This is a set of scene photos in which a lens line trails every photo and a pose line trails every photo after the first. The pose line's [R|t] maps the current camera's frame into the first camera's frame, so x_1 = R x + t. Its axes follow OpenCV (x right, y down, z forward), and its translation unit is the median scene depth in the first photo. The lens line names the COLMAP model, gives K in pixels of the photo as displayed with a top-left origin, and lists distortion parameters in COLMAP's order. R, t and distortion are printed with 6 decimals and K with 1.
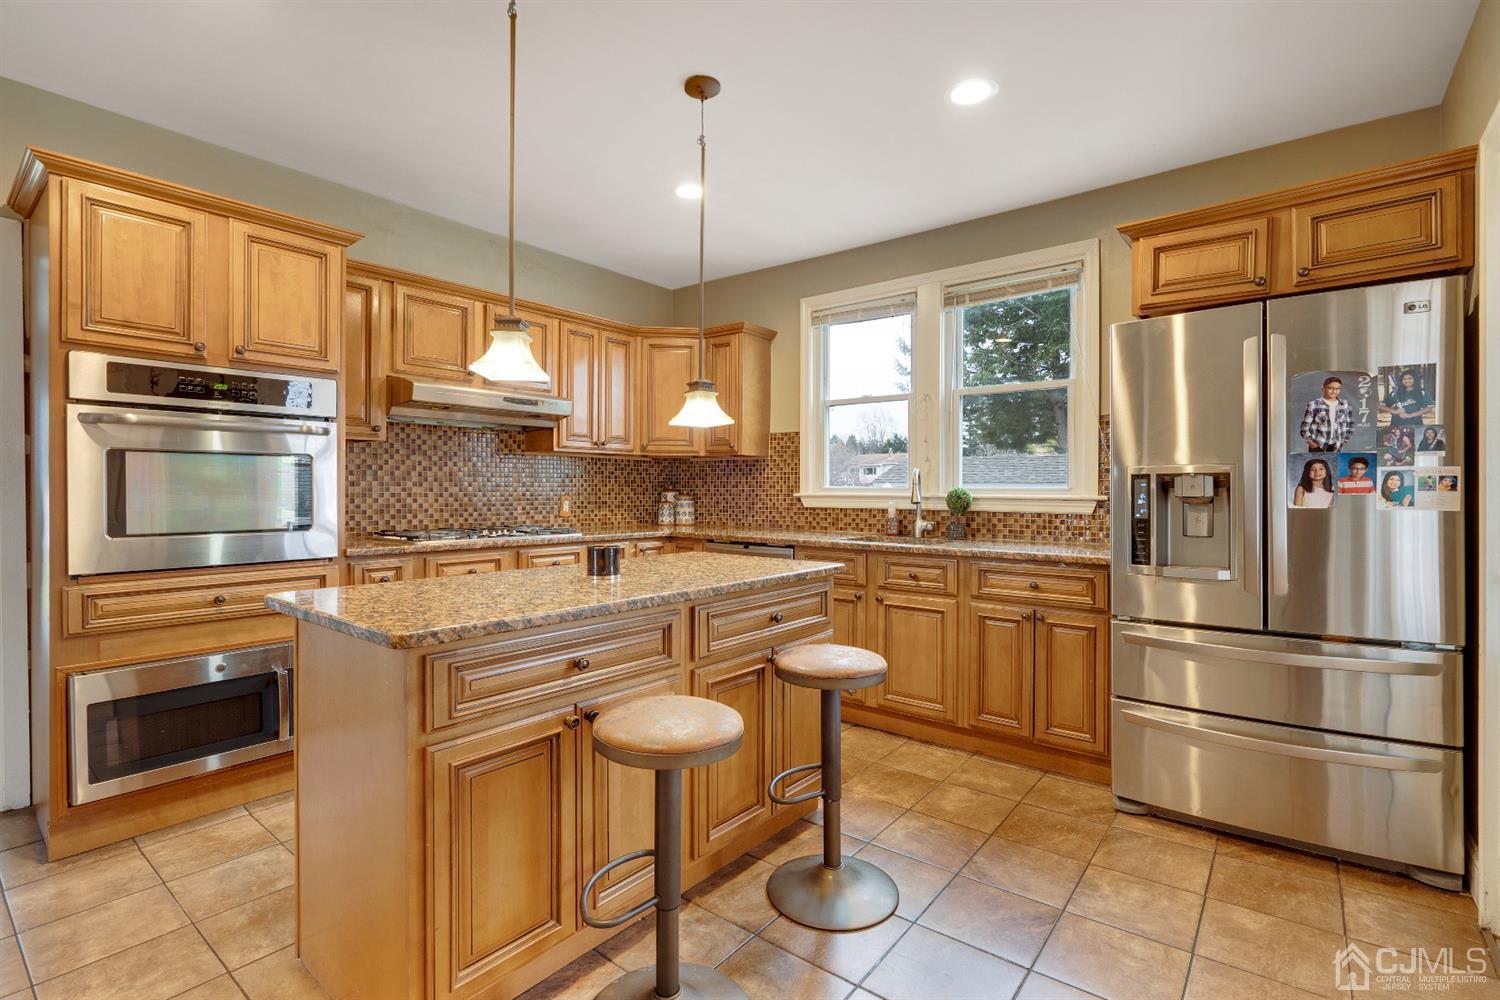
lens RADIAL K [[705.0, 0, 755.4], [0, 705.0, 492.2], [0, 0, 1]] dist [-0.000852, 0.000165]
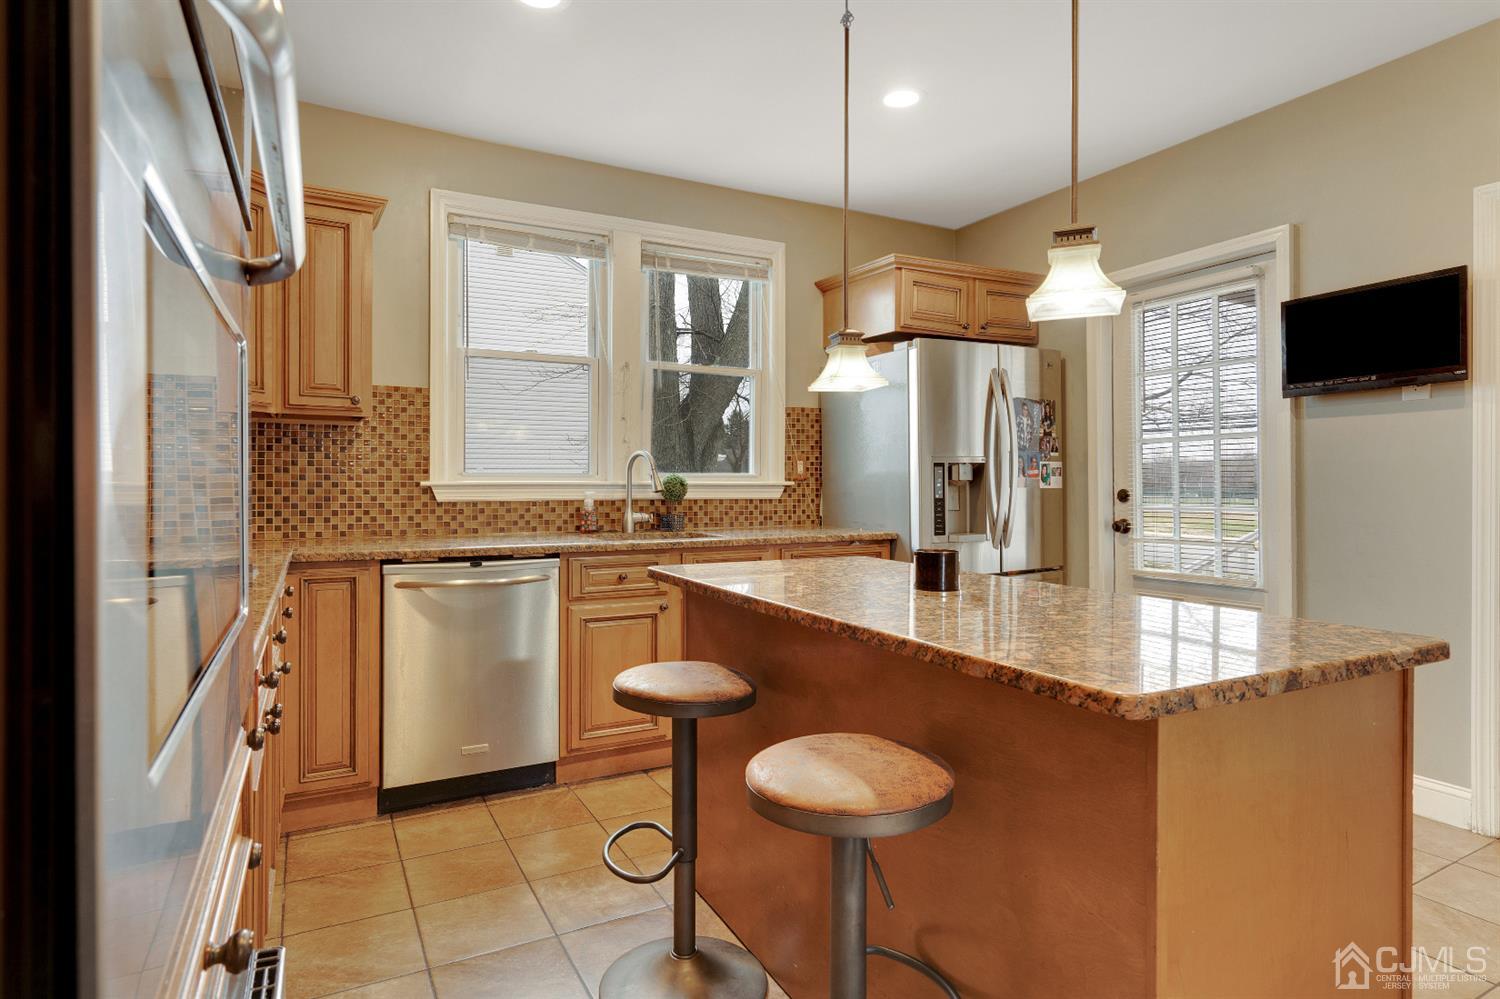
lens RADIAL K [[798.7, 0, 749.6], [0, 798.7, 481.5], [0, 0, 1]] dist [0.001373, 0.000252]
pose [[0.404142, -0.004468, 0.914685, -0.597538], [0.004395, 0.999986, 0.002942, 0.001306], [-0.914686, 0.002831, 0.404156, 0.499902]]
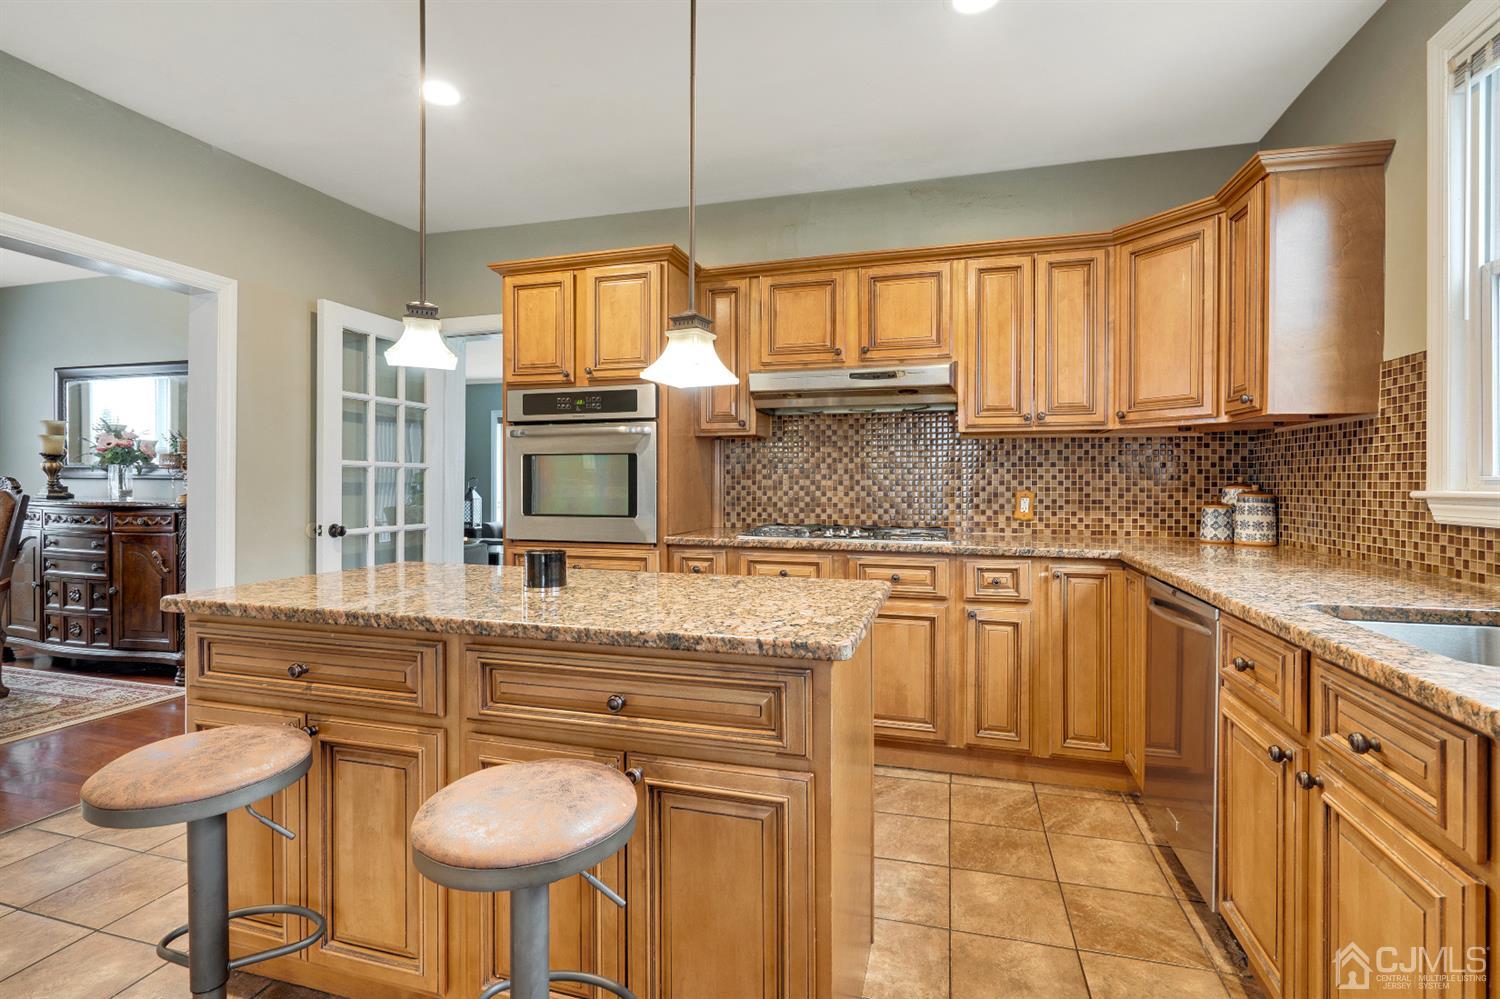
lens RADIAL K [[715.9, 0, 748.5], [0, 715.9, 479.2], [0, 0, 1]] dist [-0.002286, -0.000099]
pose [[0.371813, -0.005248, -0.928293, 0.375281], [-0.004737, 0.999960, -0.007551, -0.000666], [0.928295, 0.007205, 0.371774, 0.533280]]
